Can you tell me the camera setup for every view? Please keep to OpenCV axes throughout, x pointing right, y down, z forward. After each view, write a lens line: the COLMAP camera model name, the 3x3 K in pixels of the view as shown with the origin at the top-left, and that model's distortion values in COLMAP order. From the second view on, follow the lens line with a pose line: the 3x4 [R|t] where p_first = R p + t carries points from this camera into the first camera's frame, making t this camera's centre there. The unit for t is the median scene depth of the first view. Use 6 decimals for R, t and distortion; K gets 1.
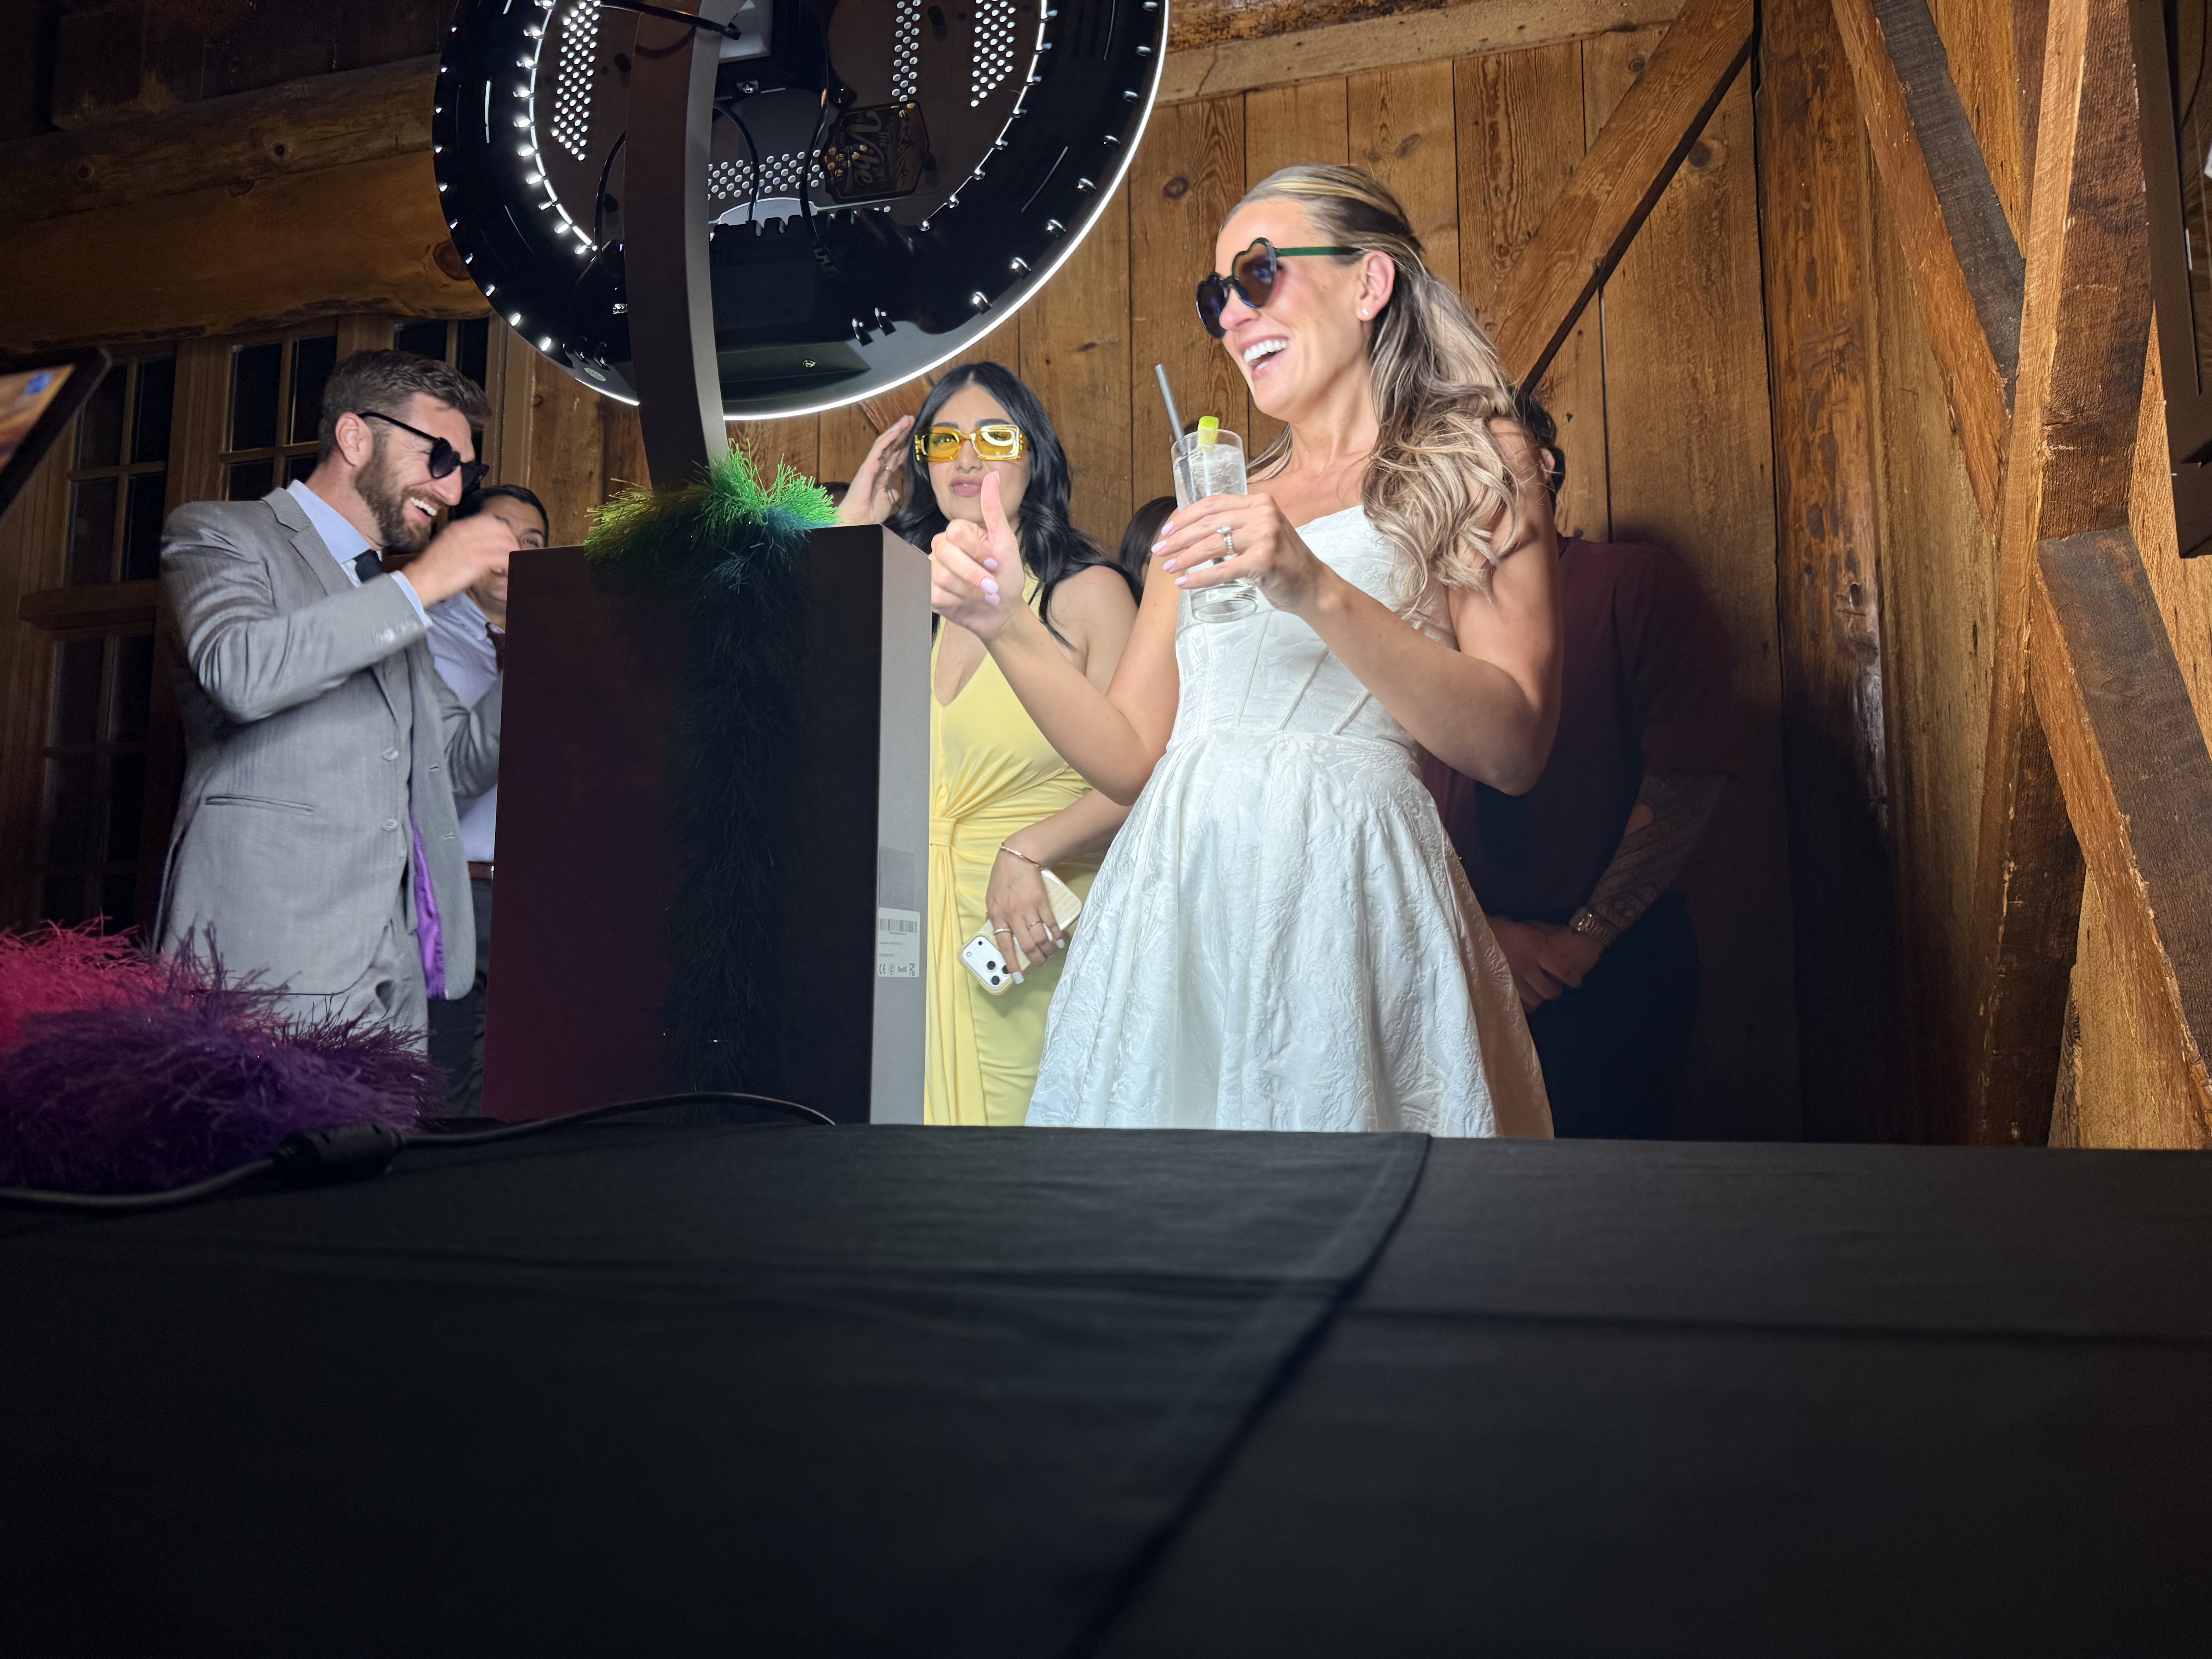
lens RADIAL K [[1647.6, 0, 1106.0], [0, 1647.6, 829.5], [0, 0, 1]] dist [-0.046237, 0.000030]
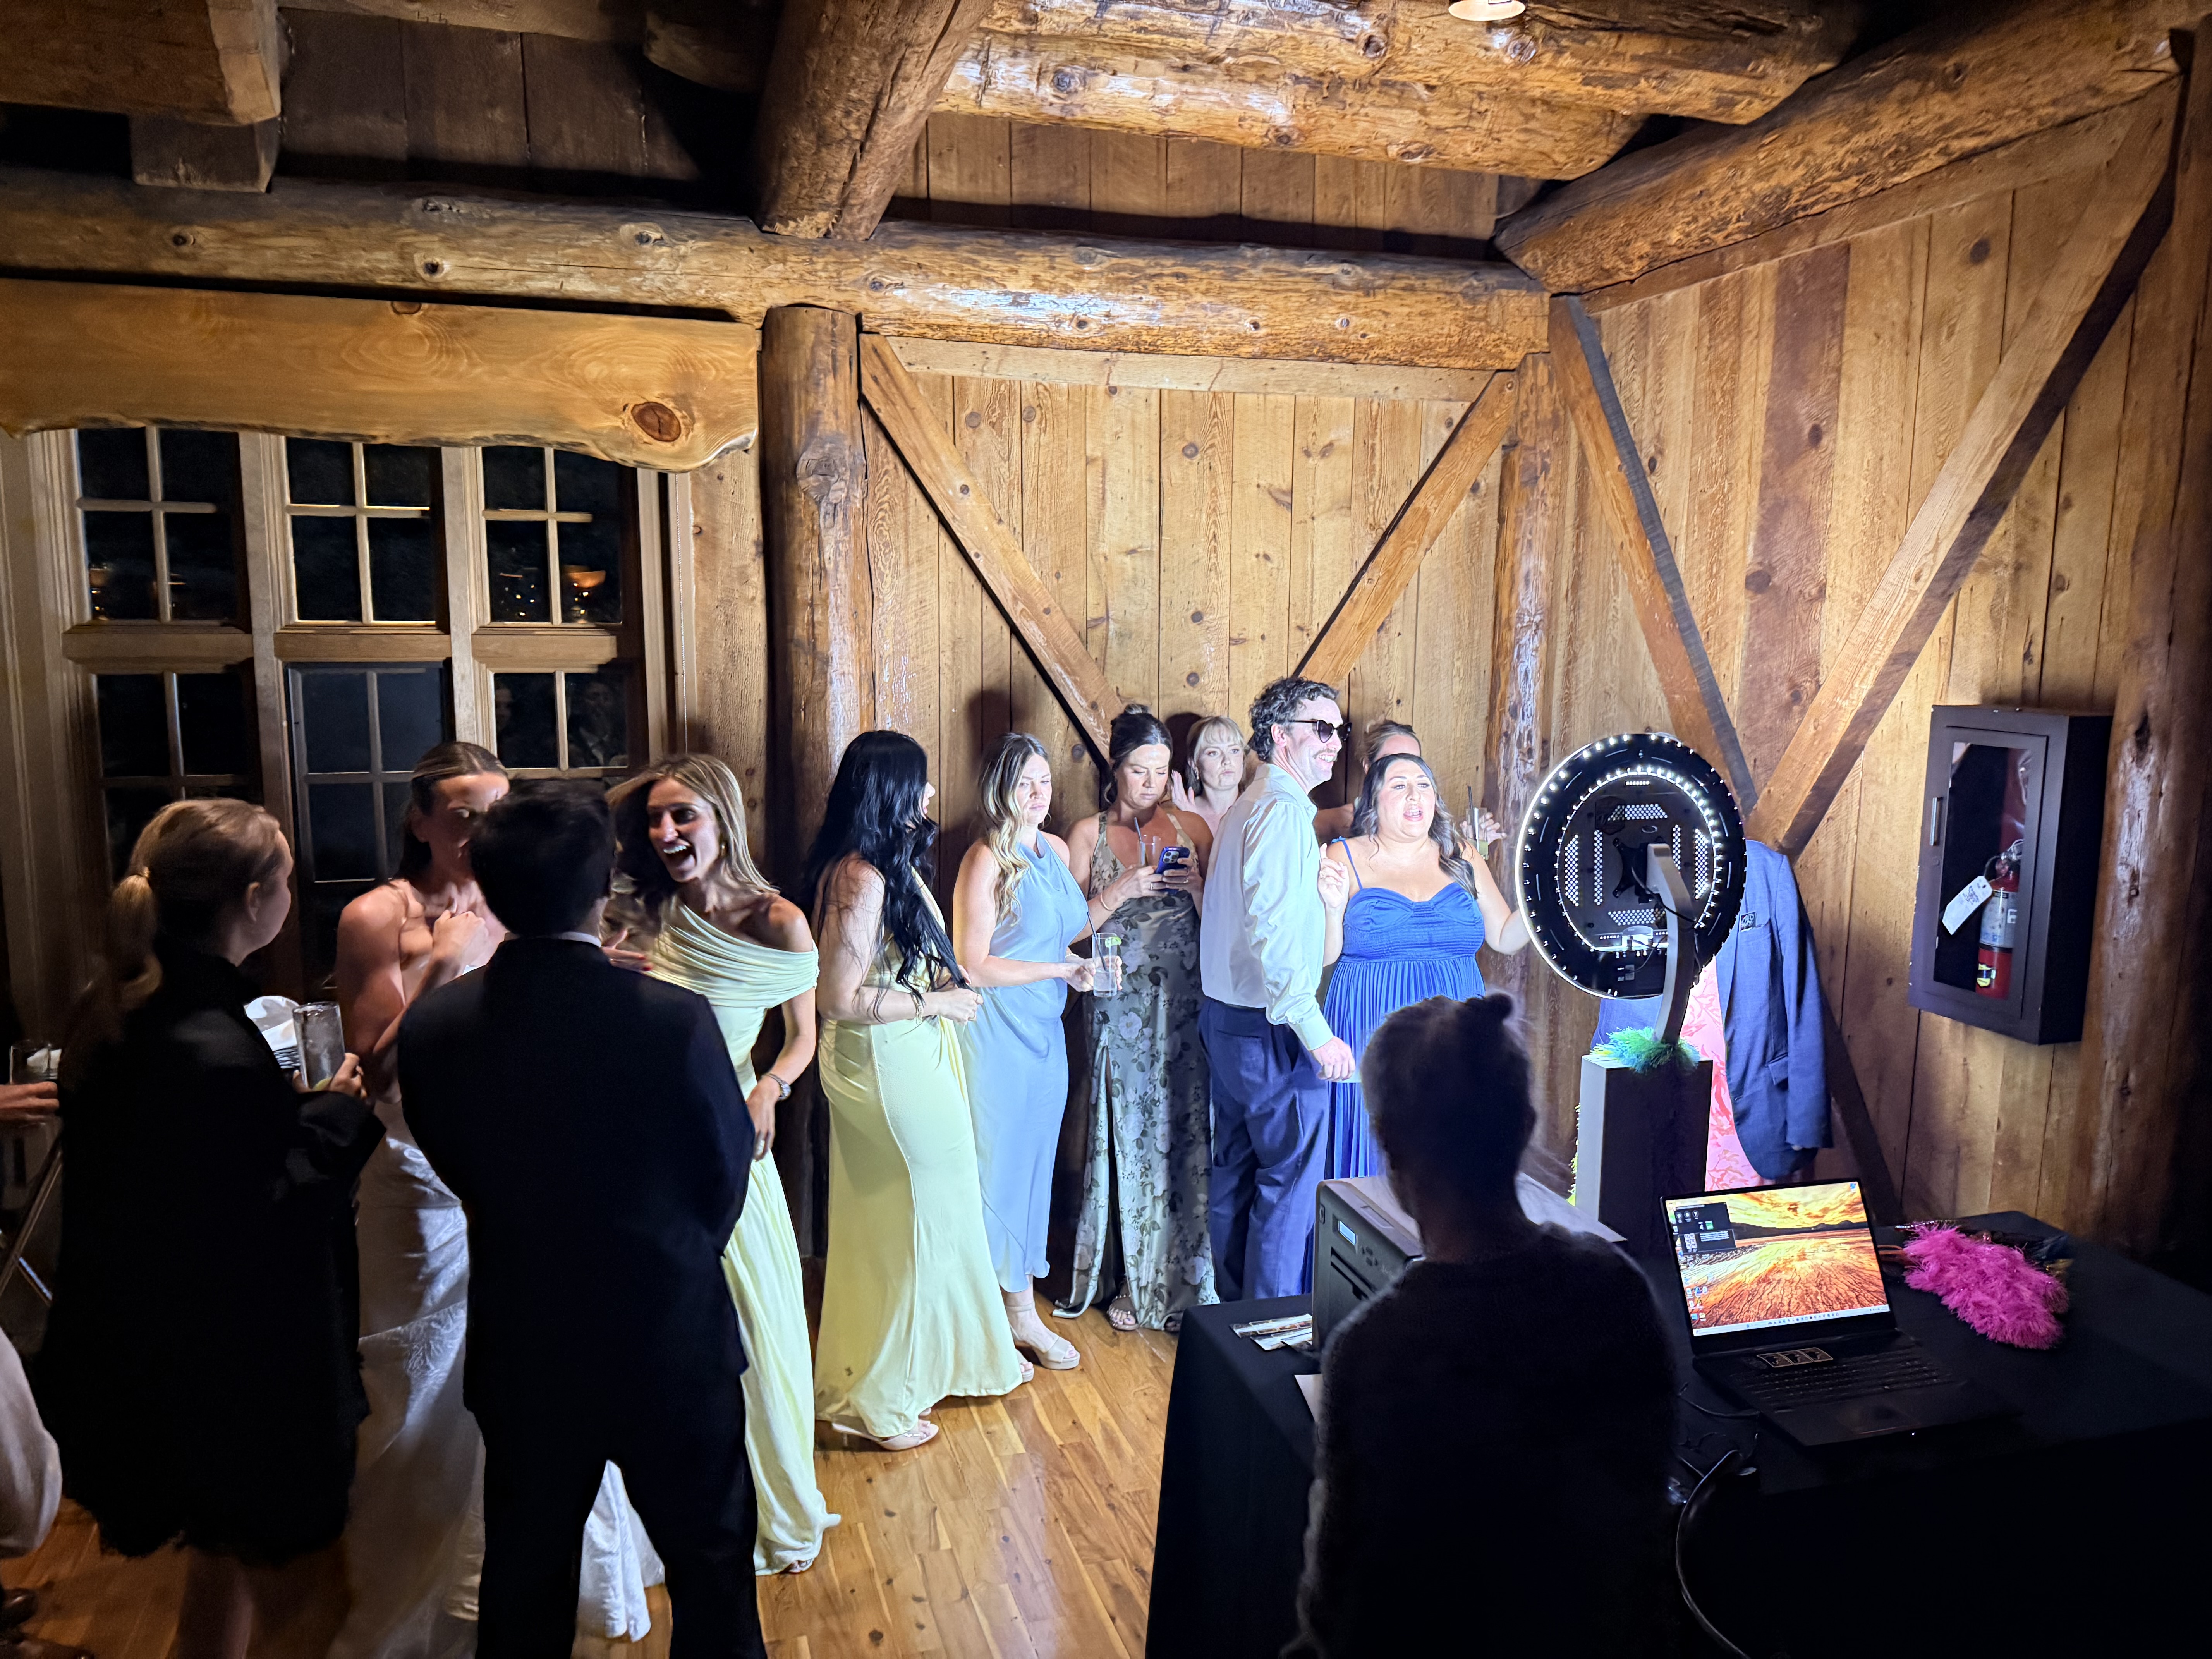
lens RADIAL K [[1647.6, 0, 1106.0], [0, 1647.6, 829.5], [0, 0, 1]] dist [-0.046237, 0.000030]
pose [[0.826143, -0.071805, 0.558867, -0.906505], [-0.077066, 0.968126, 0.238312, -0.407587], [-0.558166, -0.239949, 0.794277, -0.265432]]
